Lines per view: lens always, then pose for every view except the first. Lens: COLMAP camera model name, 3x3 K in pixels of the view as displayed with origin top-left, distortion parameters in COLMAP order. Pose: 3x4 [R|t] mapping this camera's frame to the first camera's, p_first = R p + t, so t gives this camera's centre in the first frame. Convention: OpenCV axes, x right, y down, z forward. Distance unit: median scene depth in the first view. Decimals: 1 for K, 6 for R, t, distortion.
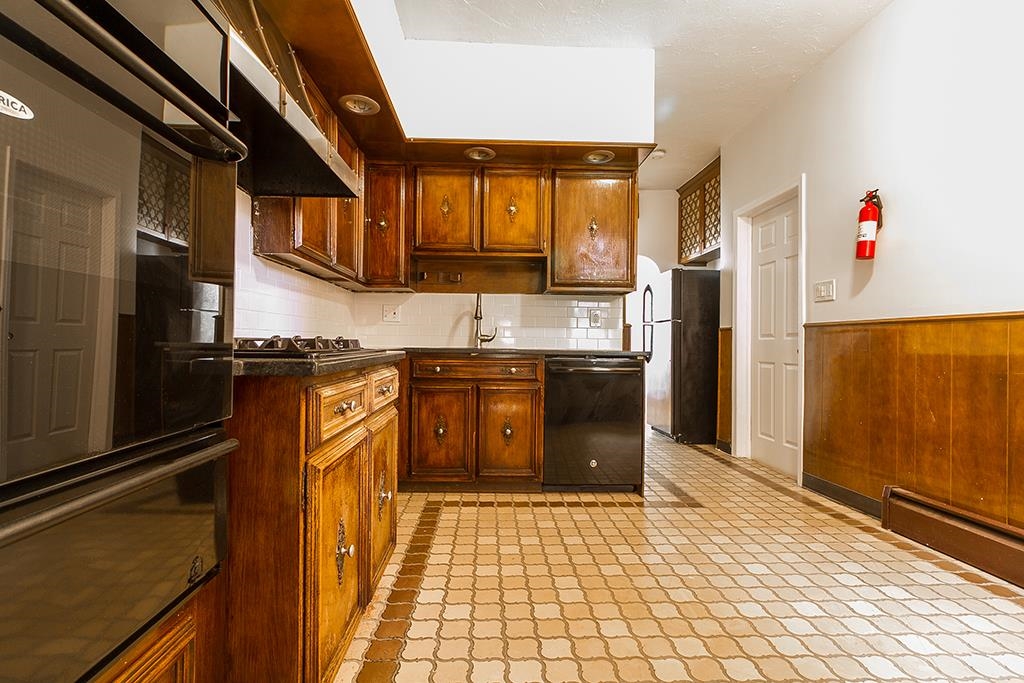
lens RADIAL K [[477.3, 0, 512.0], [0, 477.3, 341.5], [0, 0, 1]] dist [-0.001779, -0.000017]
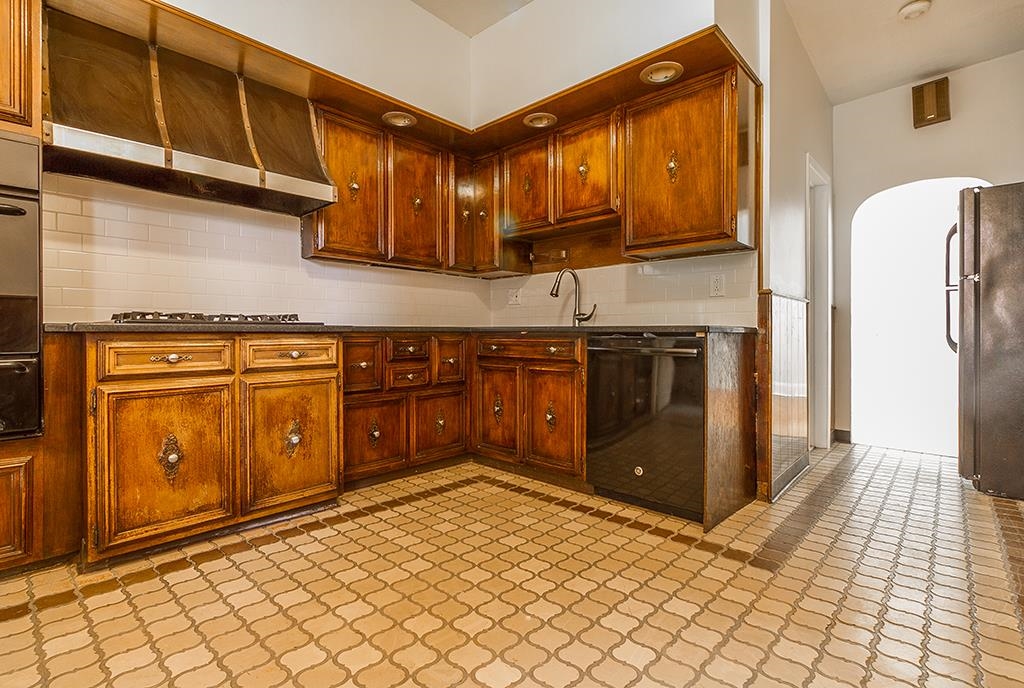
lens RADIAL K [[488.5, 0, 509.6], [0, 488.5, 334.6], [0, 0, 1]] dist [0.001436, 0.000011]
pose [[0.697738, -0.011193, -0.716266, 0.622083], [0.009296, 0.999935, -0.006569, 0.037986], [0.716293, -0.002075, 0.697797, 0.305194]]
